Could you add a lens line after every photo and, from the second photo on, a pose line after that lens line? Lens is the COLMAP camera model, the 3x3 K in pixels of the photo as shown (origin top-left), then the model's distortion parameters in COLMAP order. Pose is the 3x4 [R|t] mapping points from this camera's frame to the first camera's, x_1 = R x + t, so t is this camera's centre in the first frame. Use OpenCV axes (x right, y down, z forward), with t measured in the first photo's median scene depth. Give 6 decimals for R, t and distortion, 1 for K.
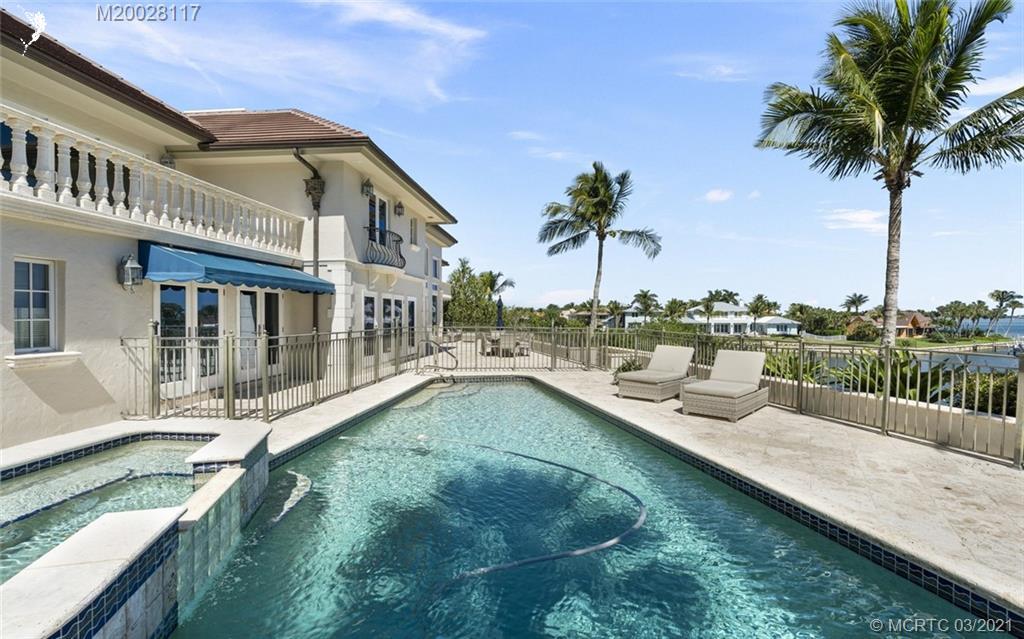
lens RADIAL K [[462.7, 0, 508.9], [0, 462.7, 319.1], [0, 0, 1]] dist [-0.002304, -0.000359]
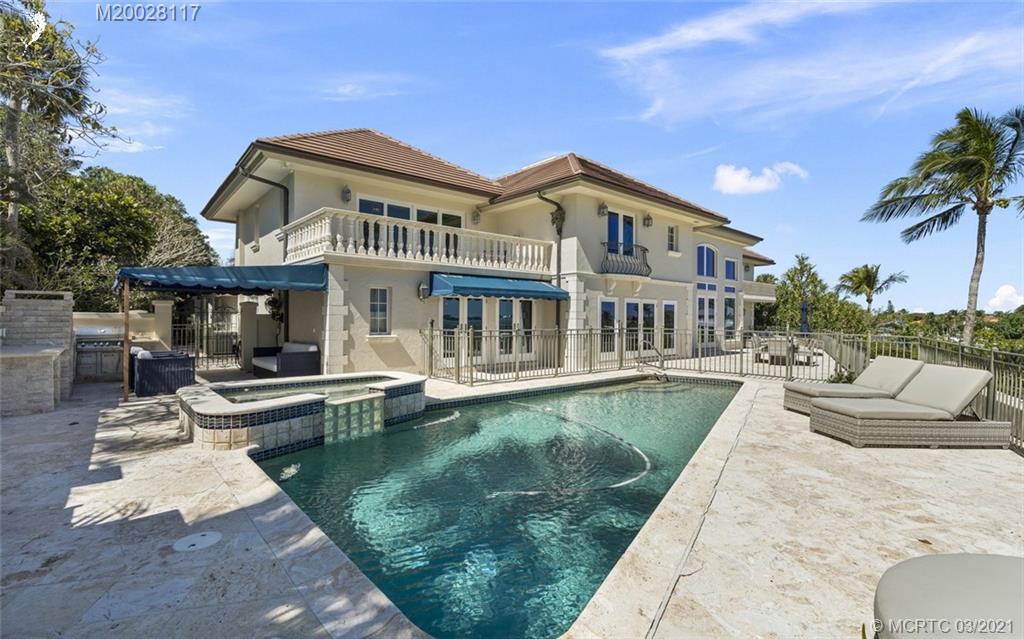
lens RADIAL K [[462.7, 0, 516.3], [0, 462.7, 318.9], [0, 0, 1]] dist [-0.002304, -0.000359]
pose [[0.727723, 0.007615, -0.685829, 0.379049], [-0.012990, 0.999912, -0.002681, 0.002004], [0.685748, 0.010860, 0.727758, -0.013468]]
